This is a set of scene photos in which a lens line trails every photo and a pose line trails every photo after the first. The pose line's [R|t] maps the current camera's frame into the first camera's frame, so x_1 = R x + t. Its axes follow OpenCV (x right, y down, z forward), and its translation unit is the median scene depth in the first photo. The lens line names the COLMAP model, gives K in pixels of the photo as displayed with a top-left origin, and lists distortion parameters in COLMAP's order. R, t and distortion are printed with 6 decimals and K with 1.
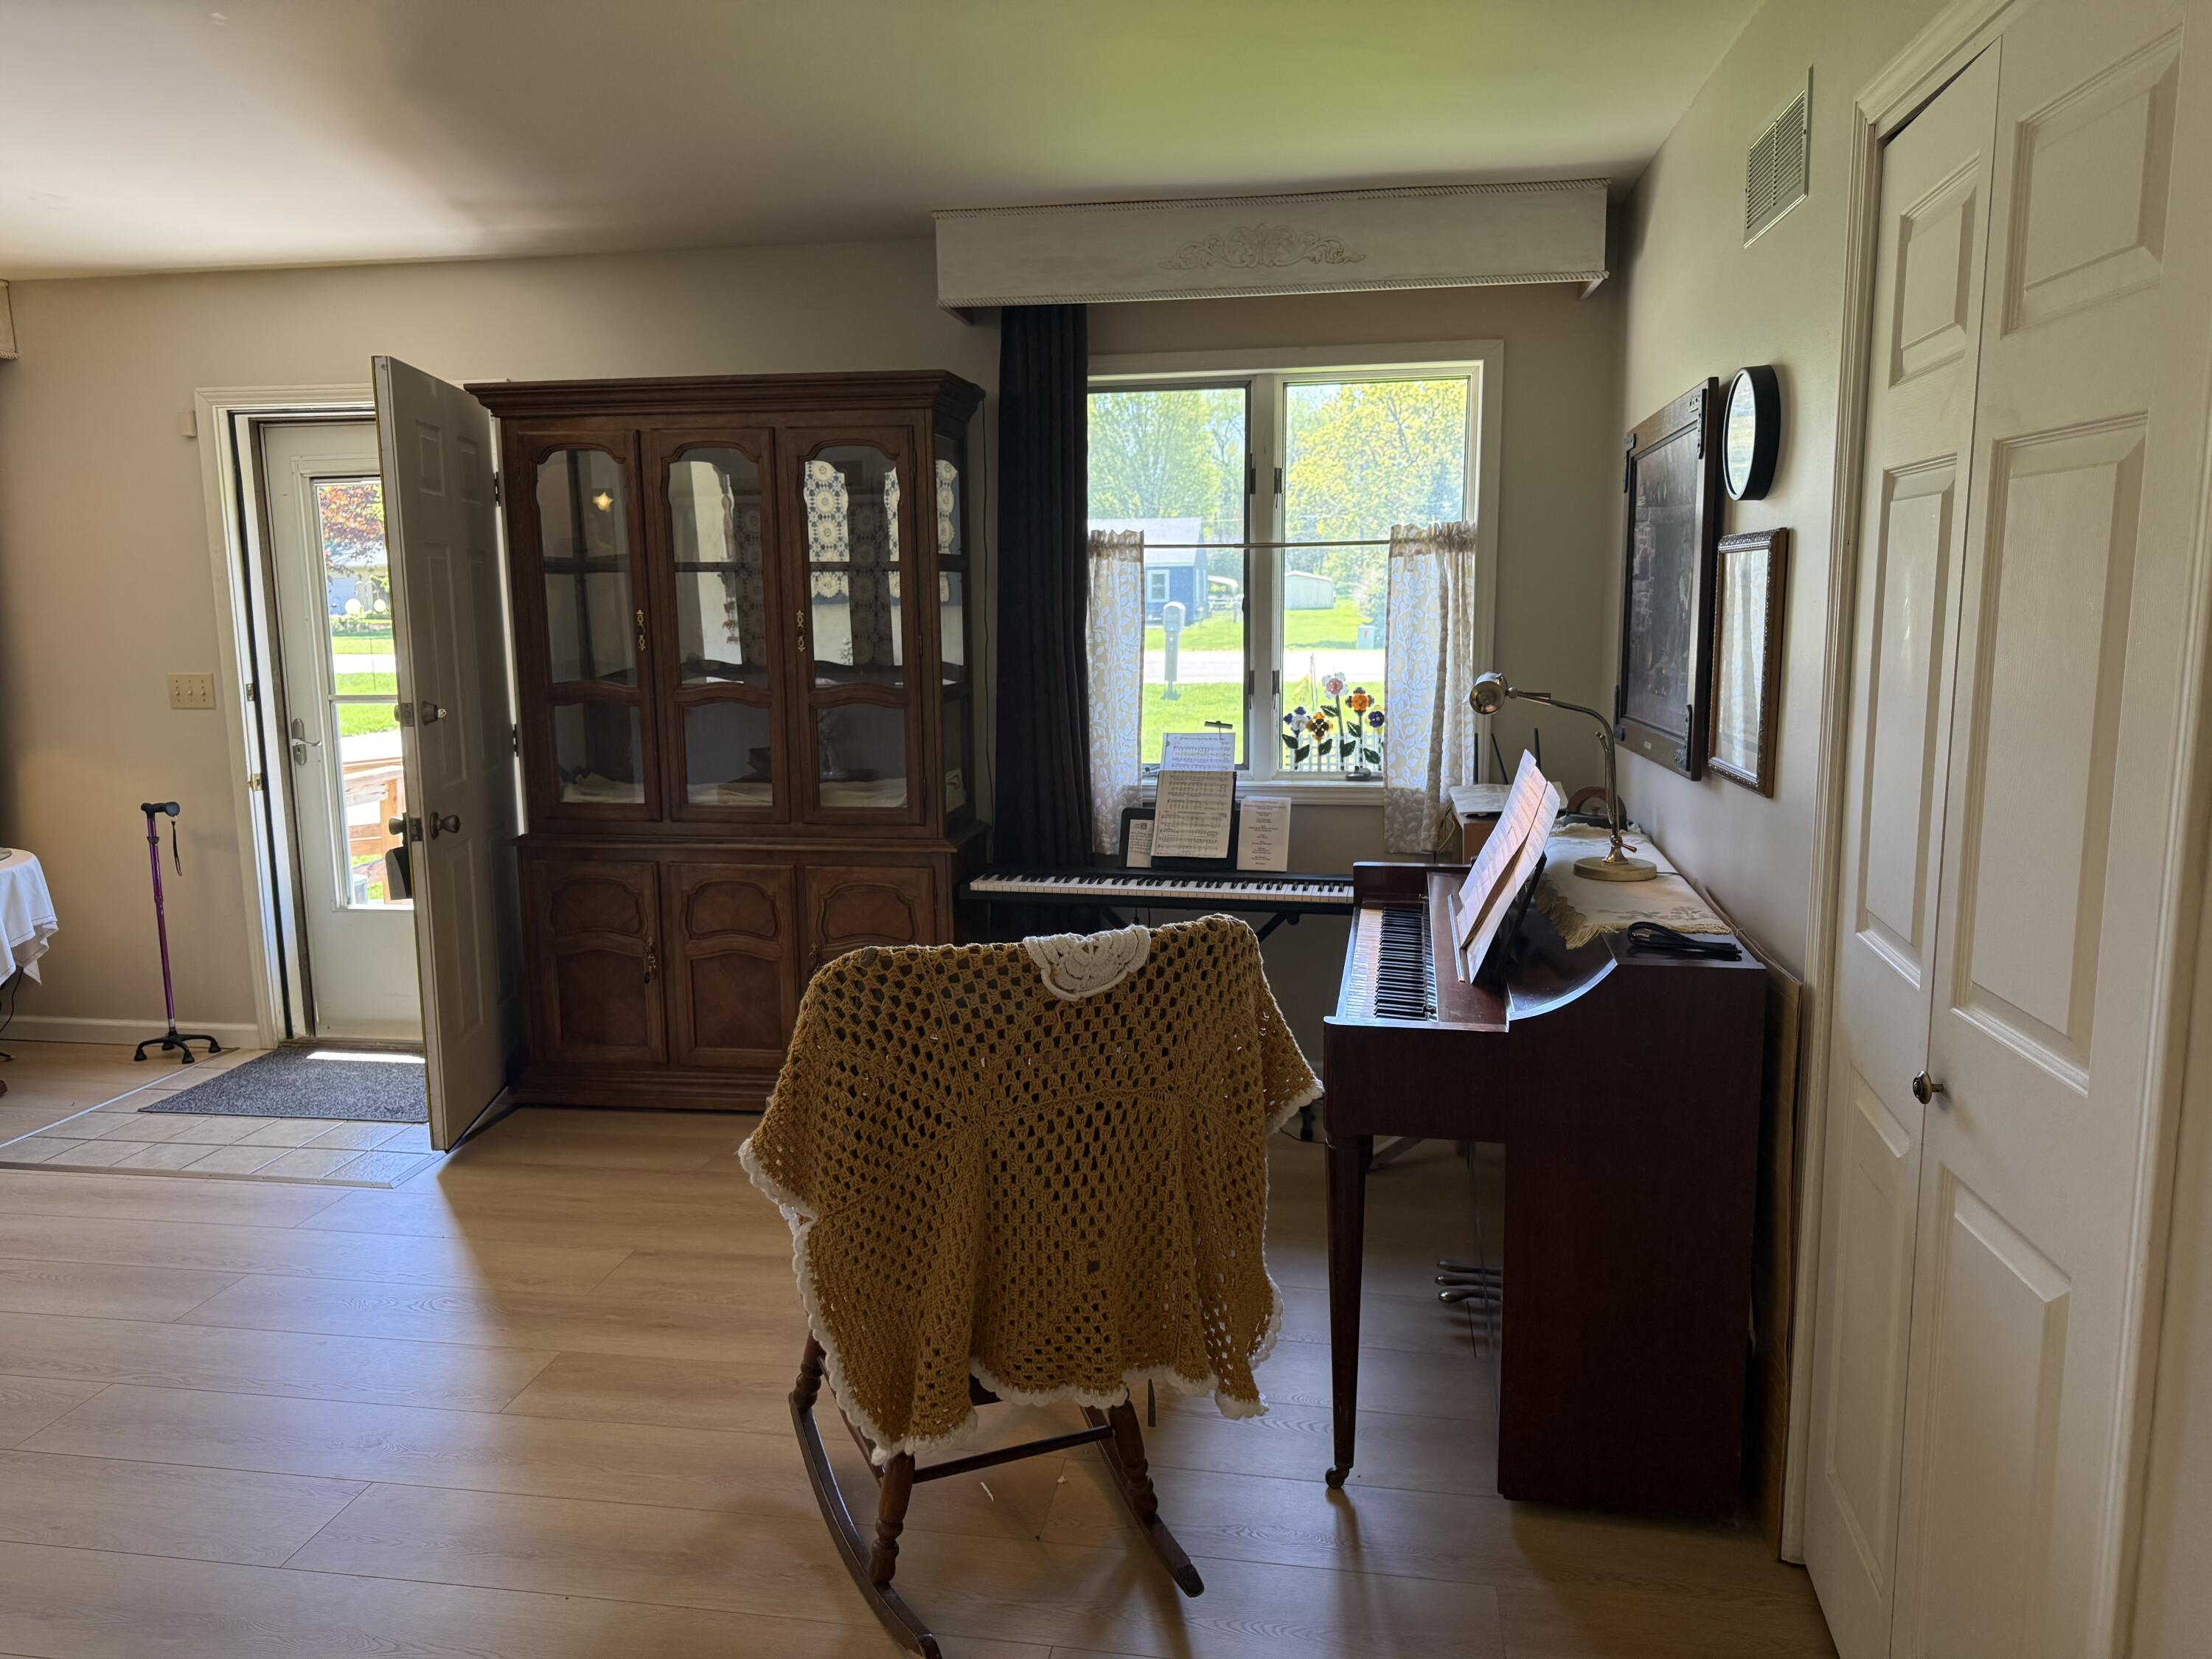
lens RADIAL K [[1547.8, 0, 1096.9], [0, 1547.8, 830.6], [0, 0, 1]] dist [0.150899, -0.269630]
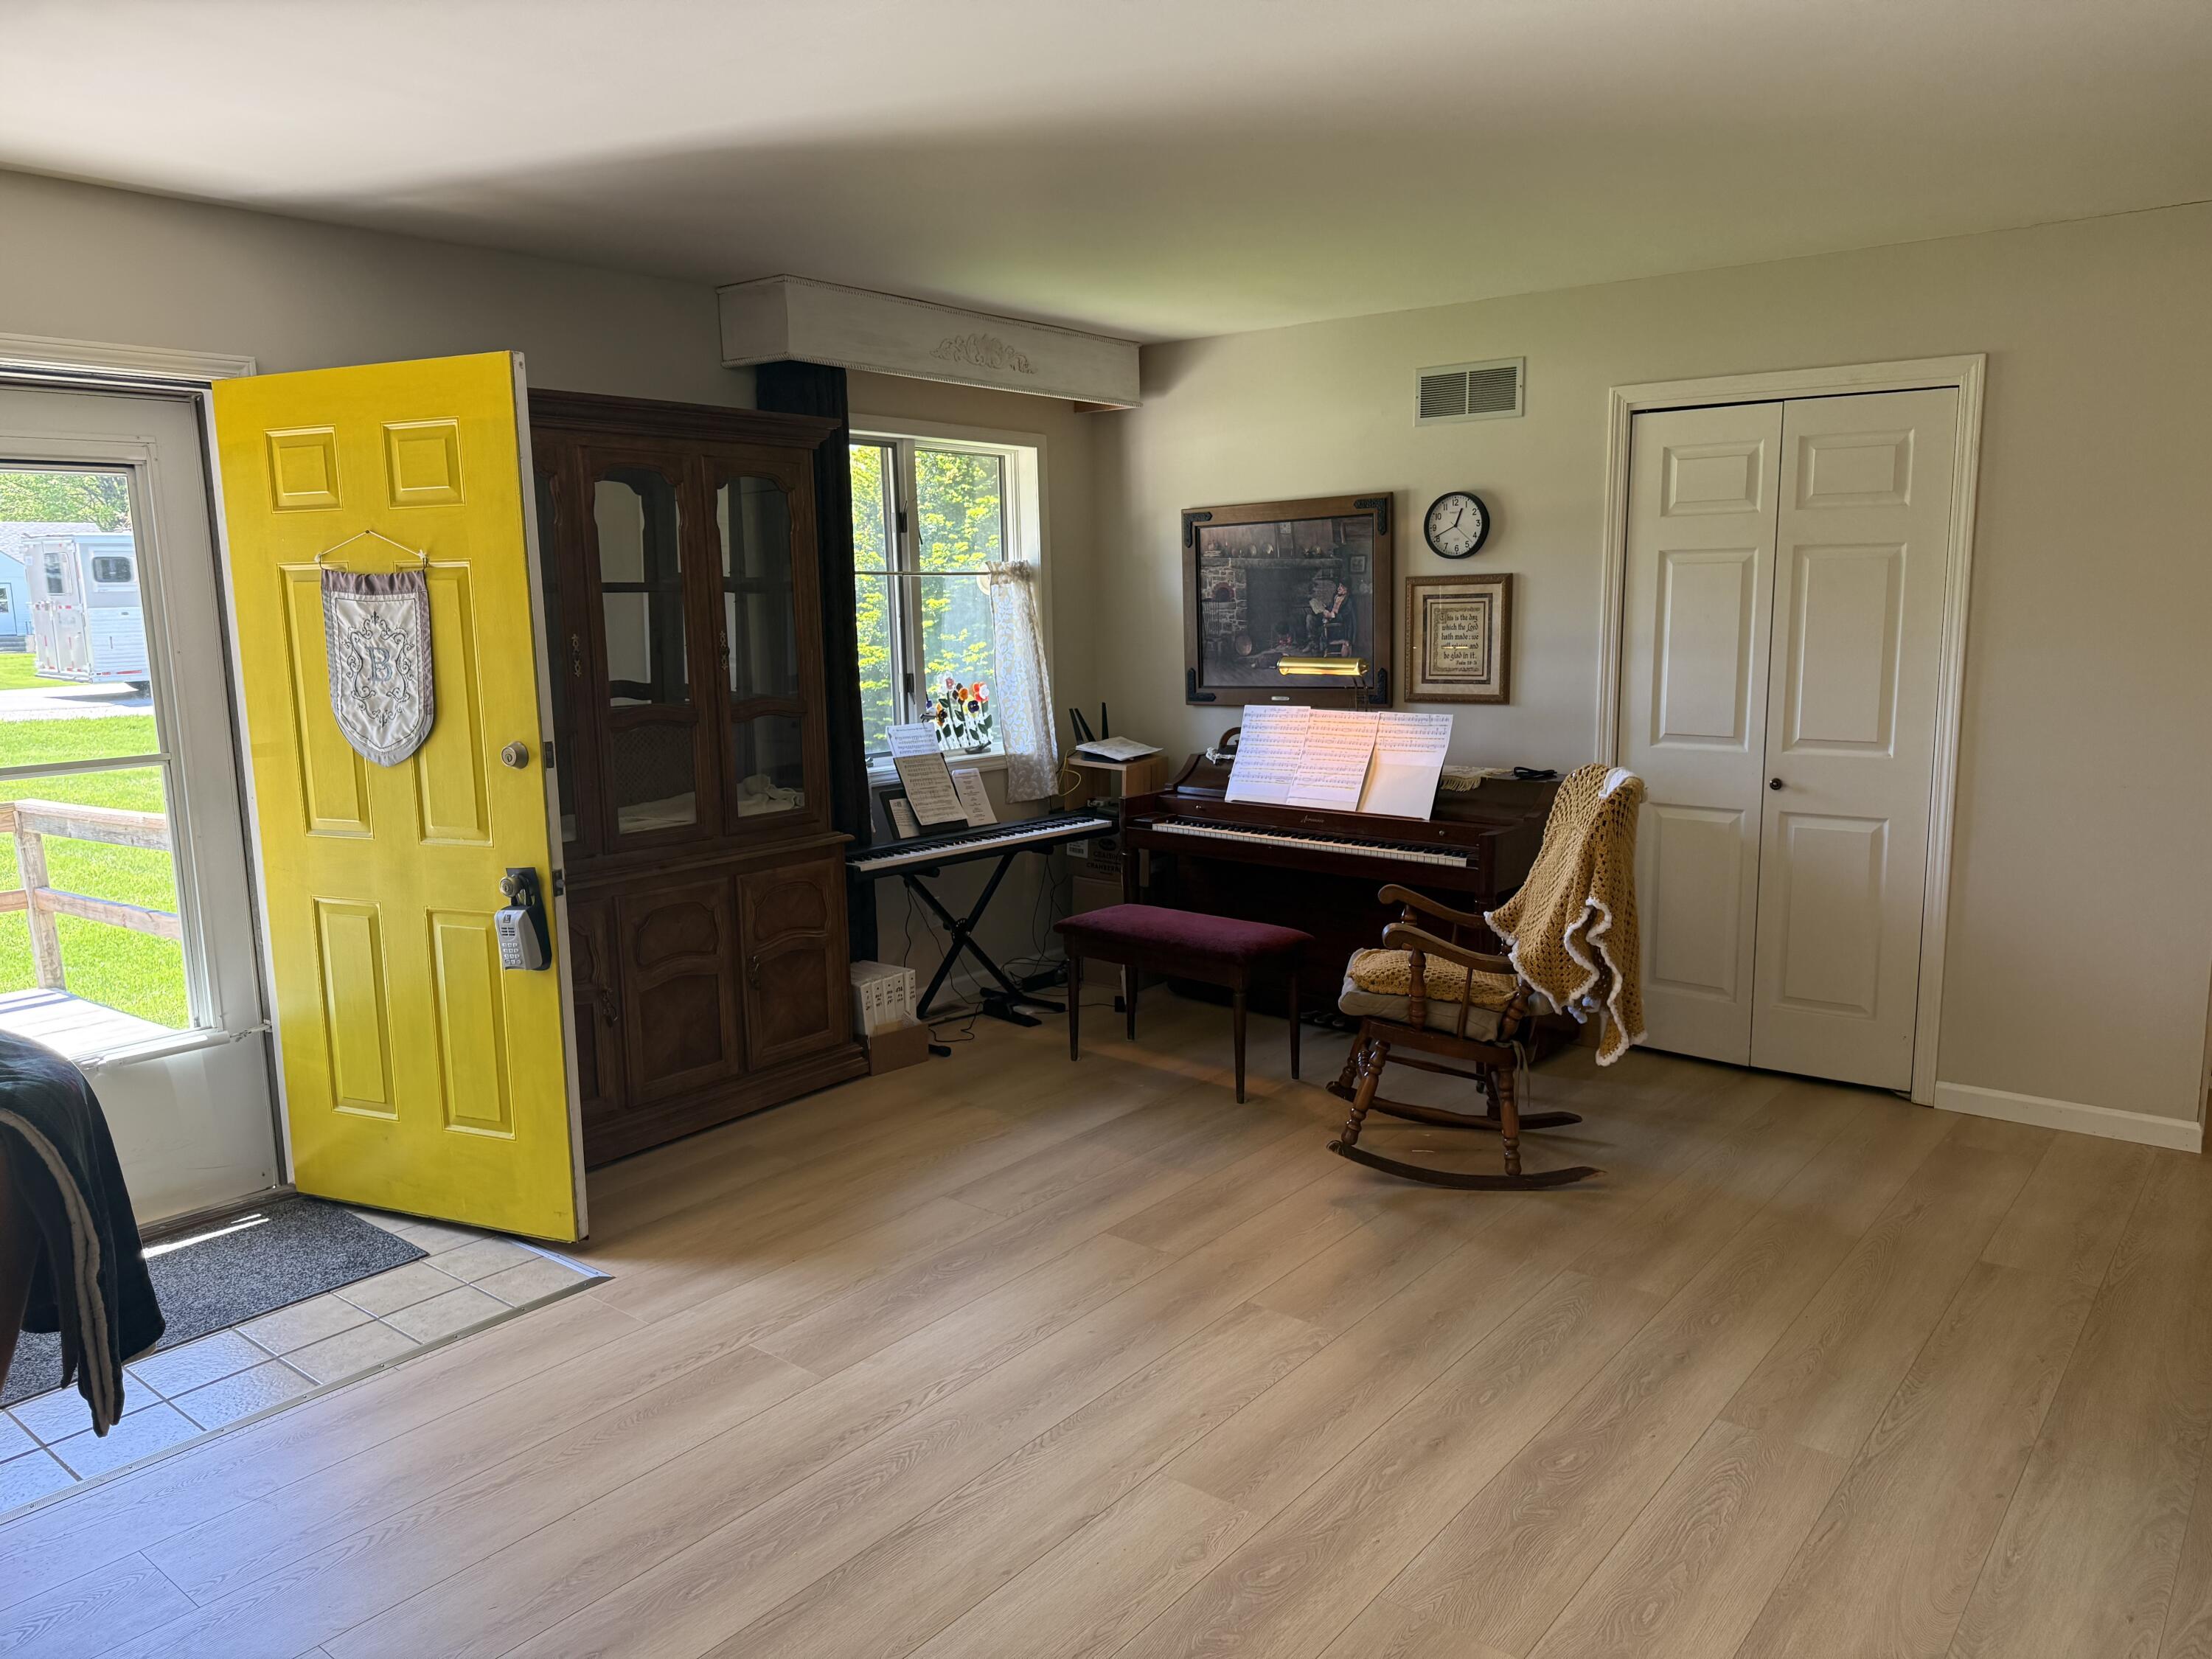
lens RADIAL K [[1560.2, 0, 1108.7], [0, 1560.2, 840.7], [0, 0, 1]] dist [0.038670, -0.042147]
pose [[0.492765, -0.134138, 0.859762, -0.988851], [0.143241, 0.987072, 0.071904, -0.041117], [-0.858292, 0.087721, 0.505608, 0.266043]]
